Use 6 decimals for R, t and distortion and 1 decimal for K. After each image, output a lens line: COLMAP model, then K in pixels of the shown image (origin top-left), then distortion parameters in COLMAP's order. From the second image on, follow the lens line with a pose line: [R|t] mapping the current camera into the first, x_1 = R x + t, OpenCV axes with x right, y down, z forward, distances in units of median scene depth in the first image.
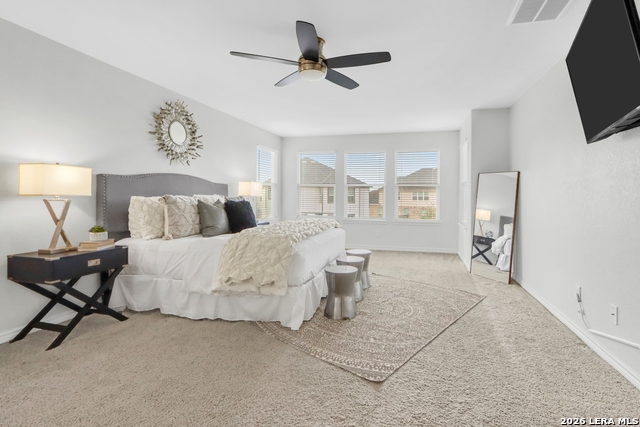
lens RADIAL K [[295.6, 0, 353.3], [0, 295.6, 199.7], [0, 0, 1]] dist [0.001843, 0.000168]
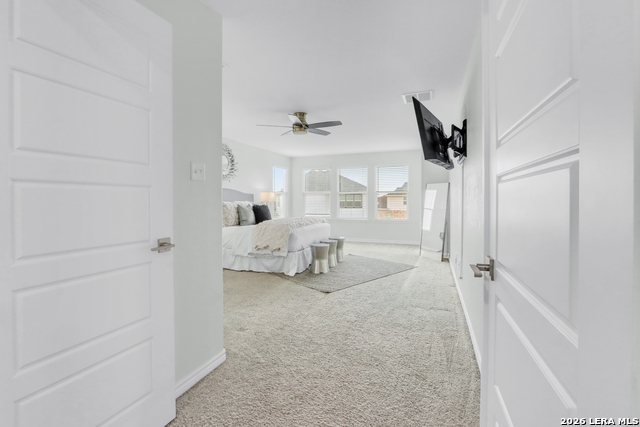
lens RADIAL K [[298.5, 0, 328.2], [0, 298.5, 207.1], [0, 0, 1]] dist [0.000230, 0.000025]
pose [[0.989860, -0.005691, -0.141930, 0.241978], [0.006552, 0.999963, 0.005596, 0.011339], [0.141893, -0.006469, 0.989861, -0.655699]]
